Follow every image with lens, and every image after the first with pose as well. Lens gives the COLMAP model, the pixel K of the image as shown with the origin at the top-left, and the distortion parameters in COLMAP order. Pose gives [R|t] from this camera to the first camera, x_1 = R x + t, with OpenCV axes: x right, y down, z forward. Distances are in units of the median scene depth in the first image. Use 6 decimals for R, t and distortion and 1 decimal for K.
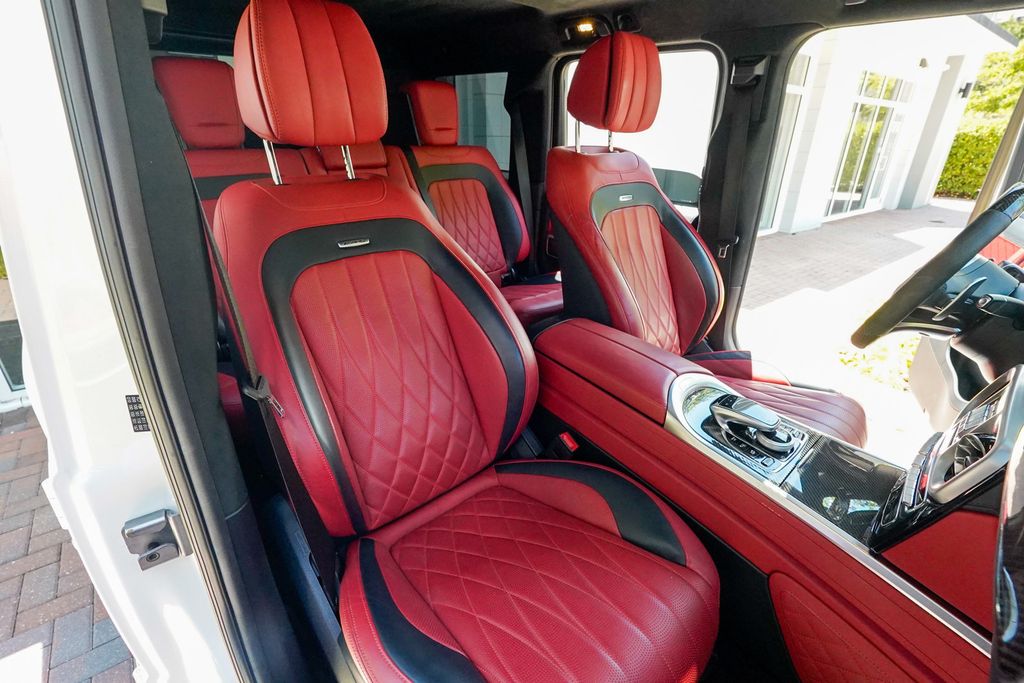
lens RADIAL K [[472.1, 0, 506.3], [0, 472.1, 344.8], [0, 0, 1]] dist [-0.018918, 0.010163]
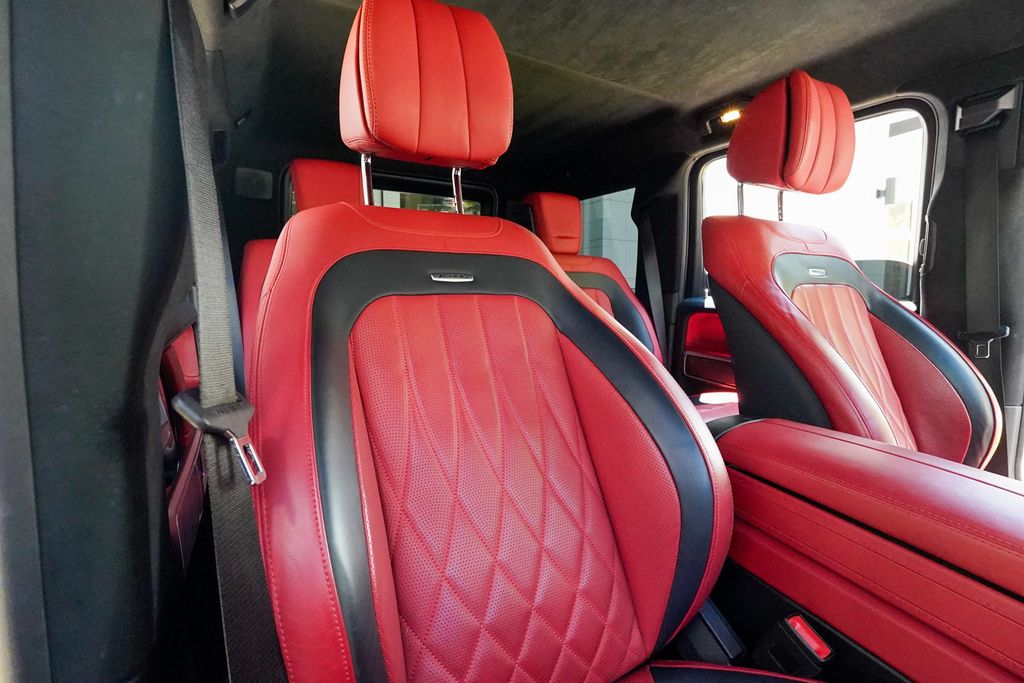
lens RADIAL K [[472.1, 0, 506.3], [0, 472.1, 344.8], [0, 0, 1]] dist [-0.018918, 0.010163]
pose [[0.974945, 0.010492, -0.222200, -0.075468], [-0.081260, 0.946652, -0.311845, 0.086998], [0.207075, 0.322087, 0.923786, 0.347802]]
